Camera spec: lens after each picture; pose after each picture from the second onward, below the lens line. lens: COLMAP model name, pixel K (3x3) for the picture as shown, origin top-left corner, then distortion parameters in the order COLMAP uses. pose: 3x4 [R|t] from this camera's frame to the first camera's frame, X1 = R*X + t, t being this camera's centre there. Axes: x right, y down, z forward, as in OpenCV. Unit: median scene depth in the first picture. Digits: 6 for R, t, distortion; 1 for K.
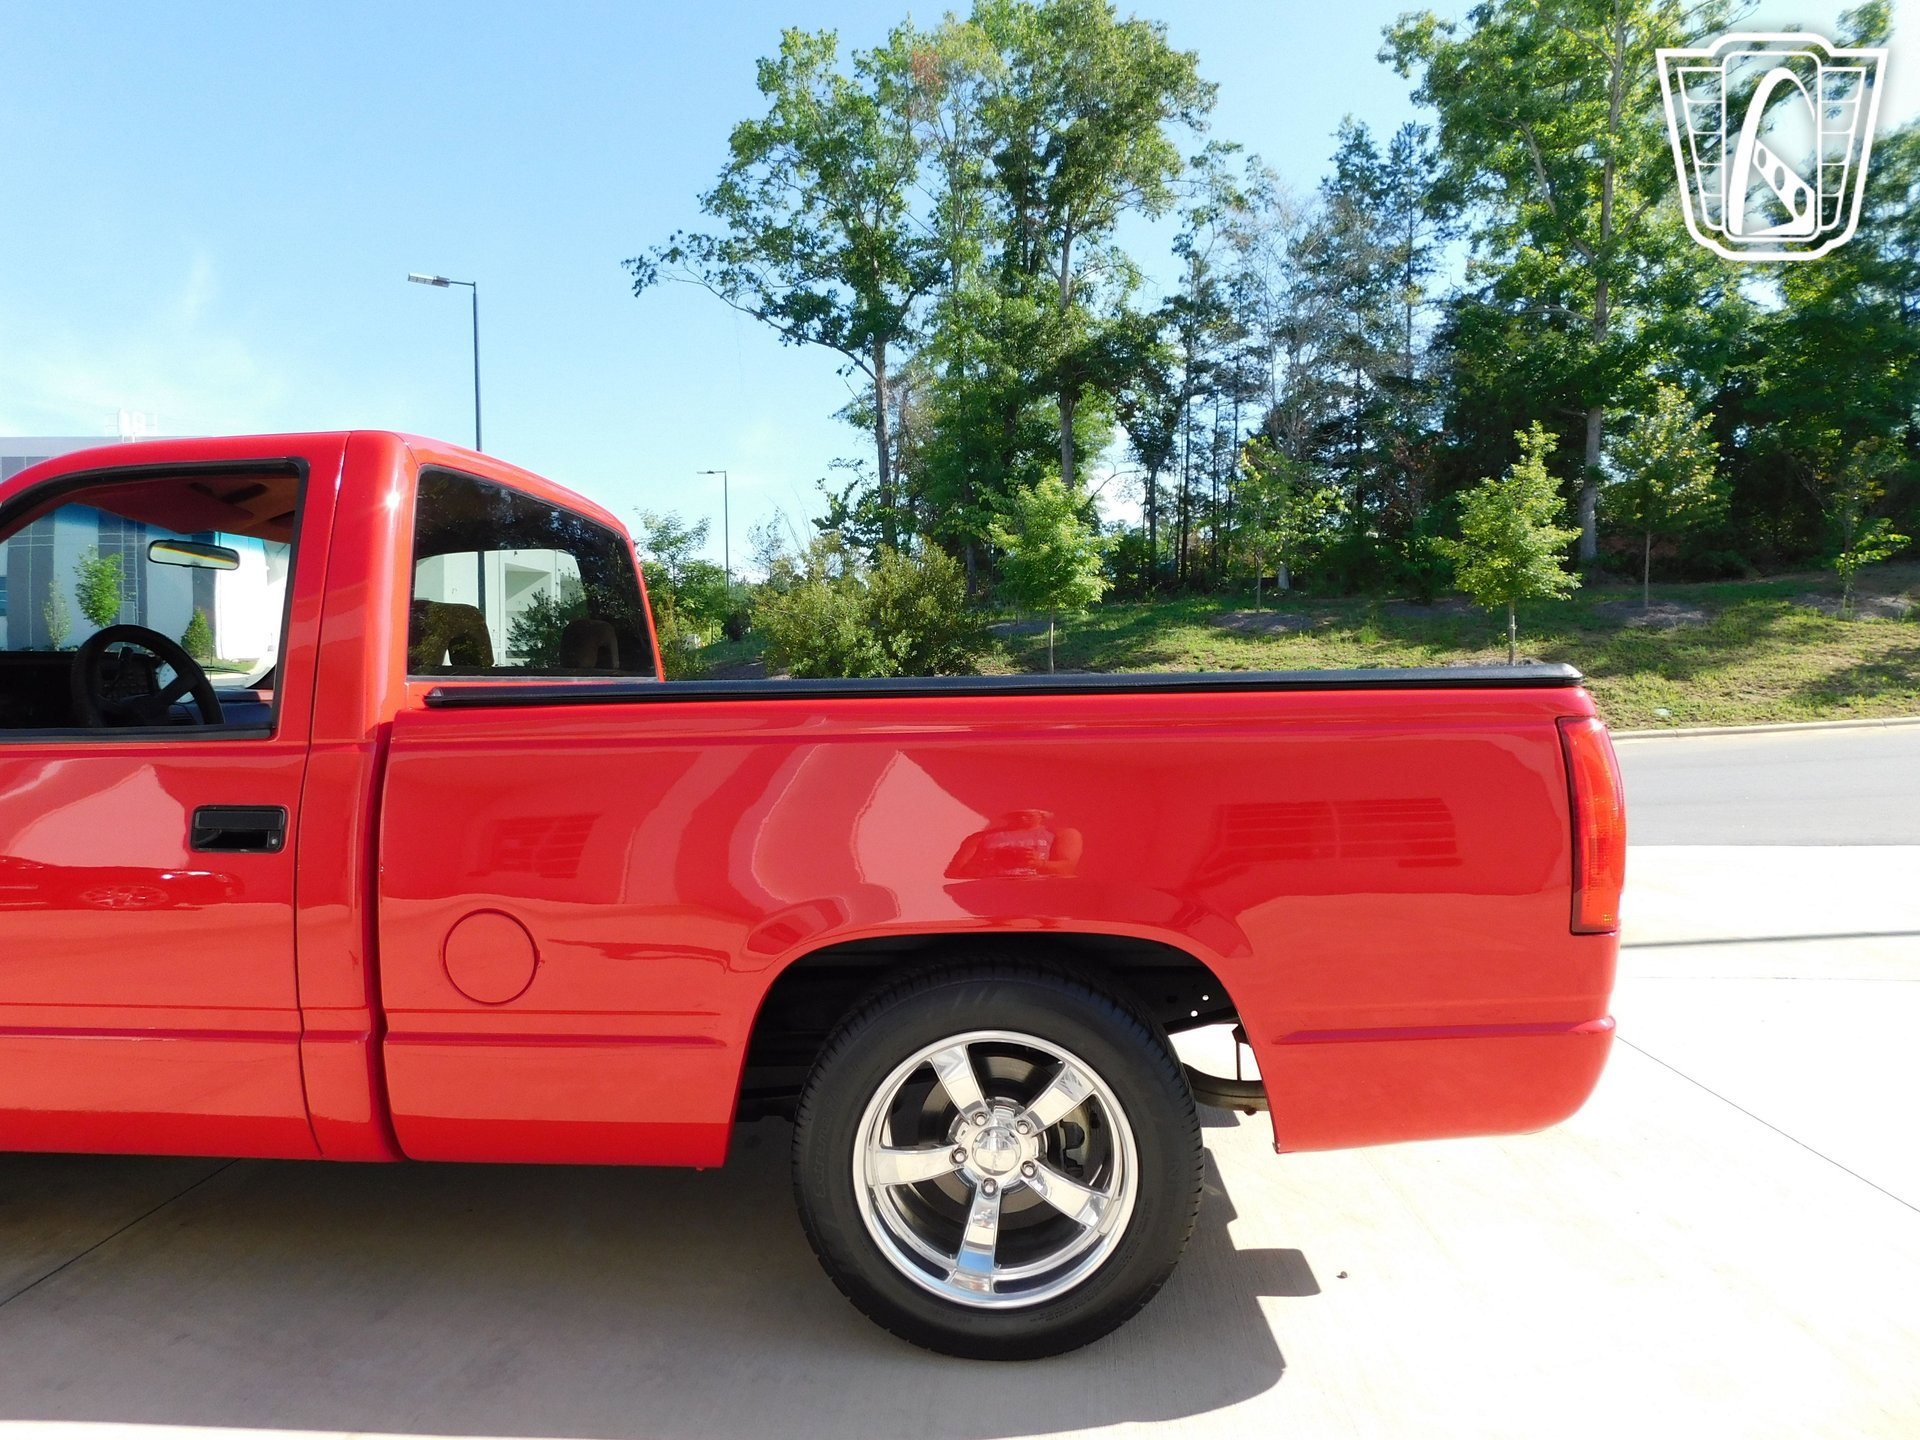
lens RADIAL K [[1269.7, 0, 953.9], [0, 1269.7, 721.2], [0, 0, 1]] dist [-0.063748, 0.047721]
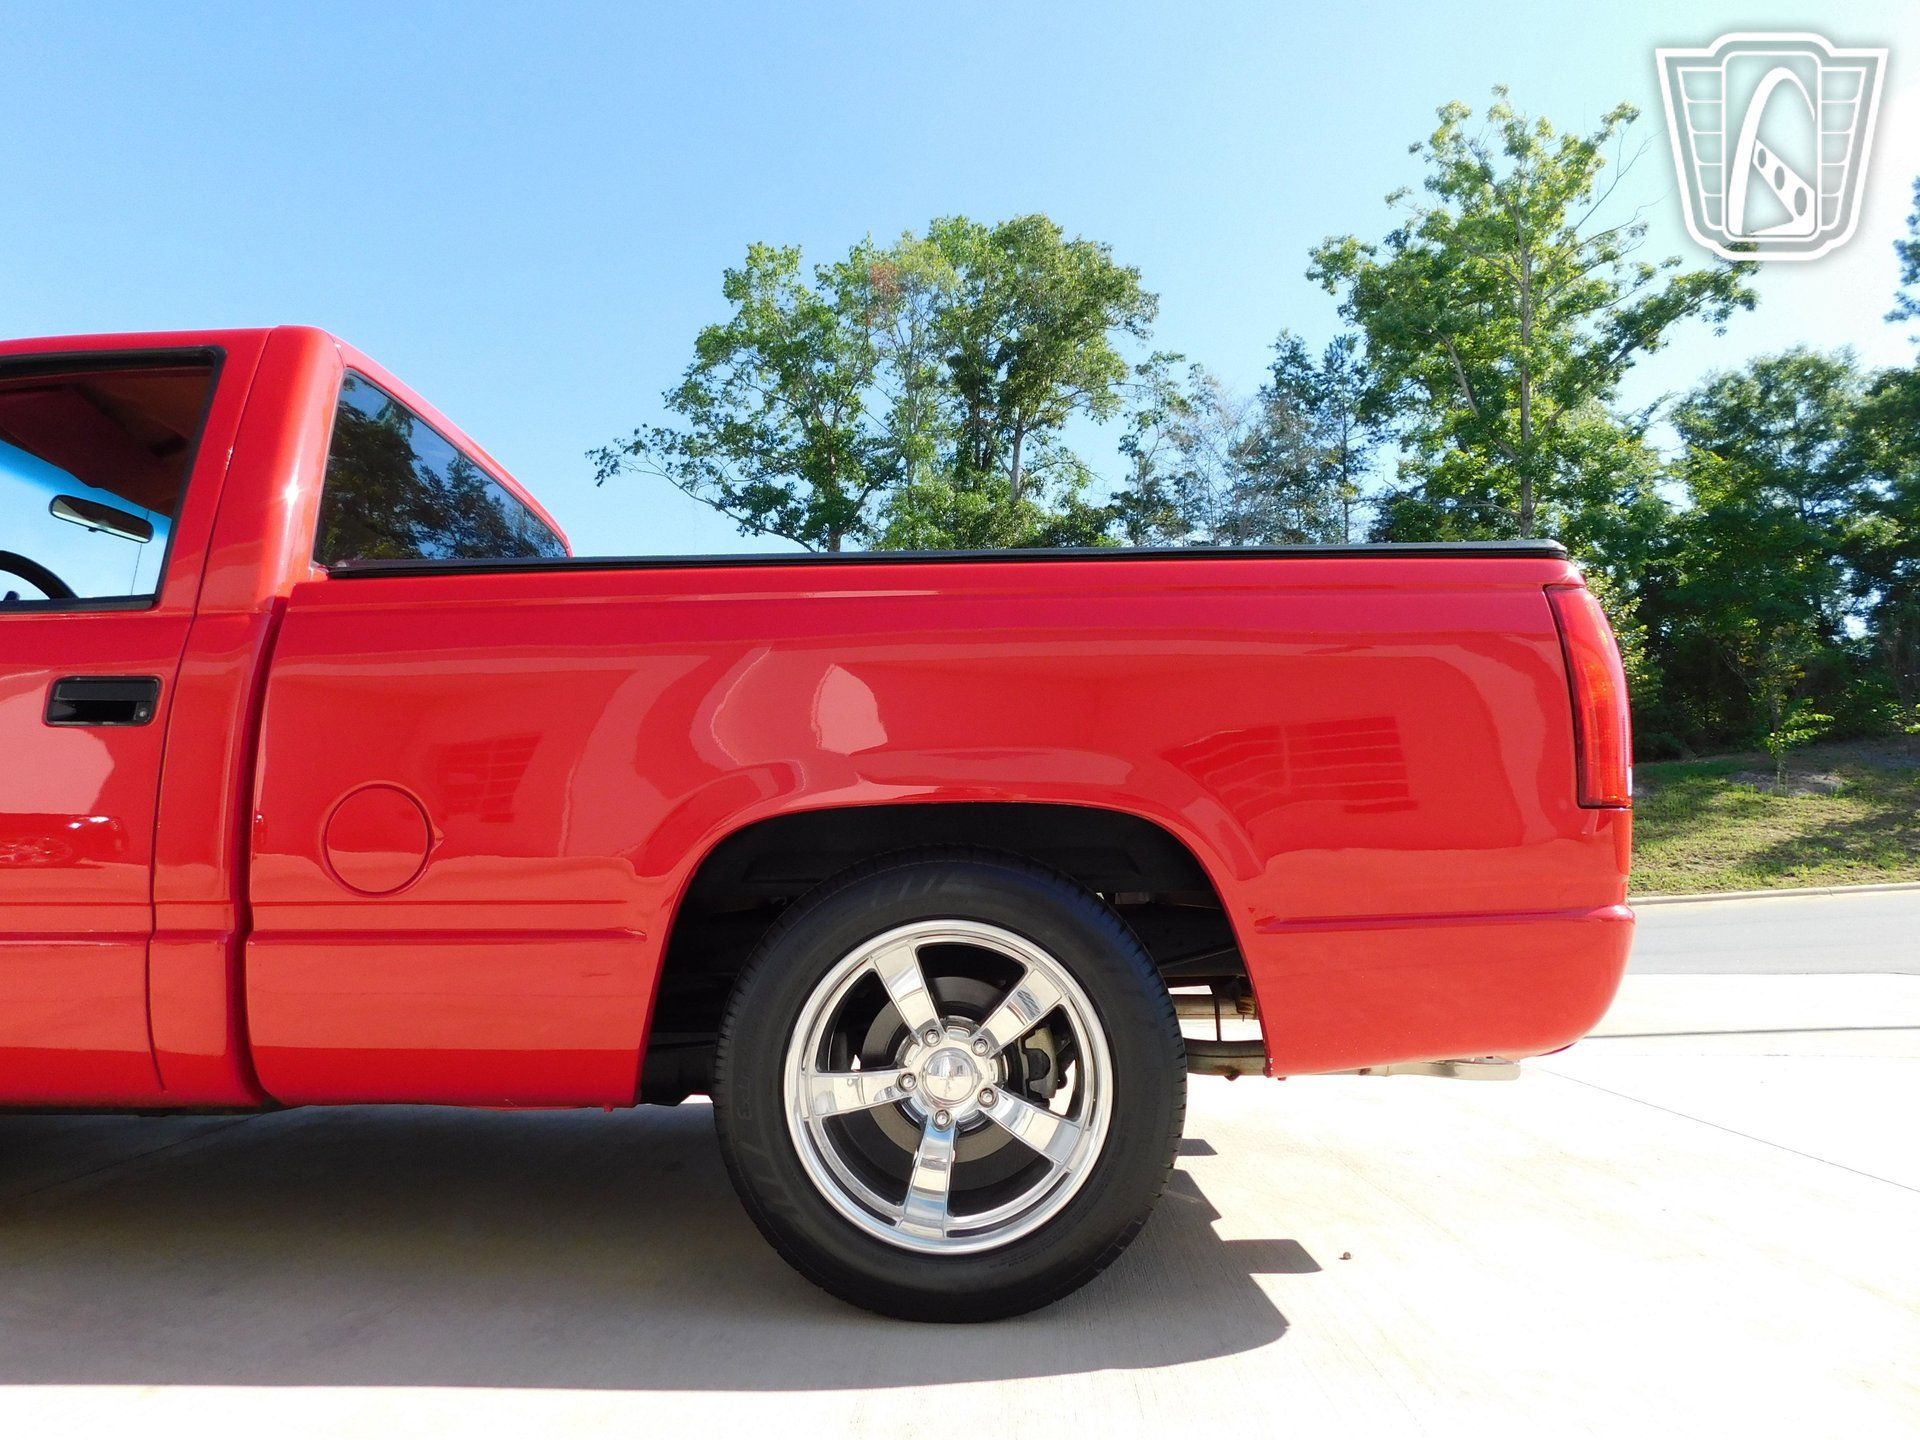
lens RADIAL K [[1269.7, 0, 954.8], [0, 1269.7, 723.8], [0, 0, 1]] dist [-0.063748, 0.047721]
pose [[0.999236, 0.009023, 0.038027, 0.000101], [-0.002967, 0.987690, -0.156395, 0.015106], [-0.038970, 0.156163, 0.986962, 0.006353]]
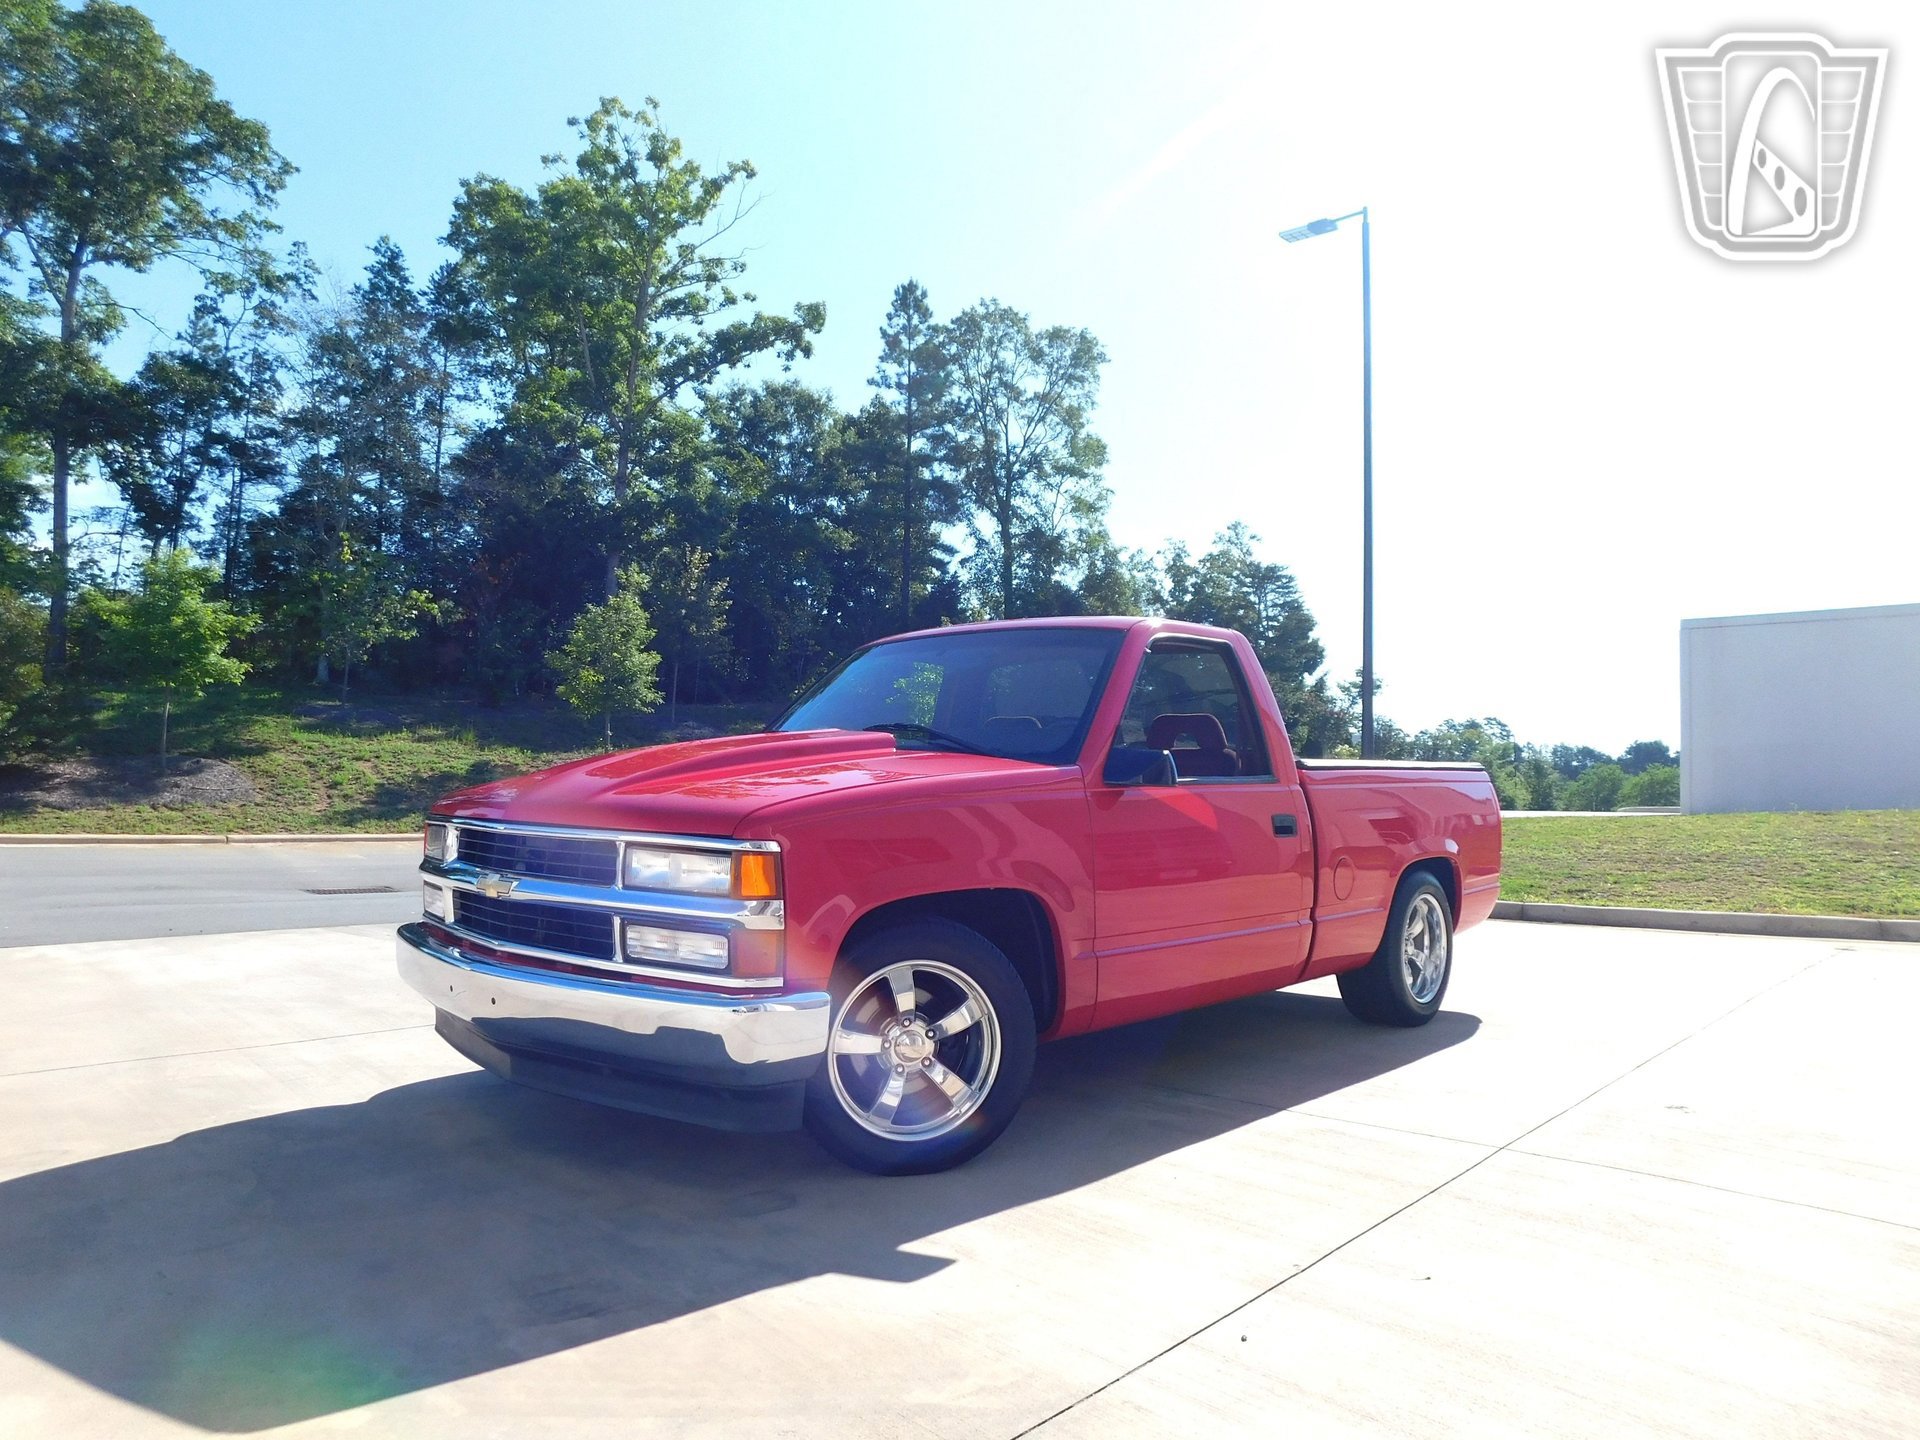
lens RADIAL K [[1269.7, 0, 954.3], [0, 1269.7, 704.9], [0, 0, 1]] dist [-0.063748, 0.047721]
pose [[0.635020, 0.067406, 0.769549, -0.162263], [0.005523, 0.995764, -0.091778, 0.004853], [-0.772476, 0.062531, 0.631958, 0.004890]]
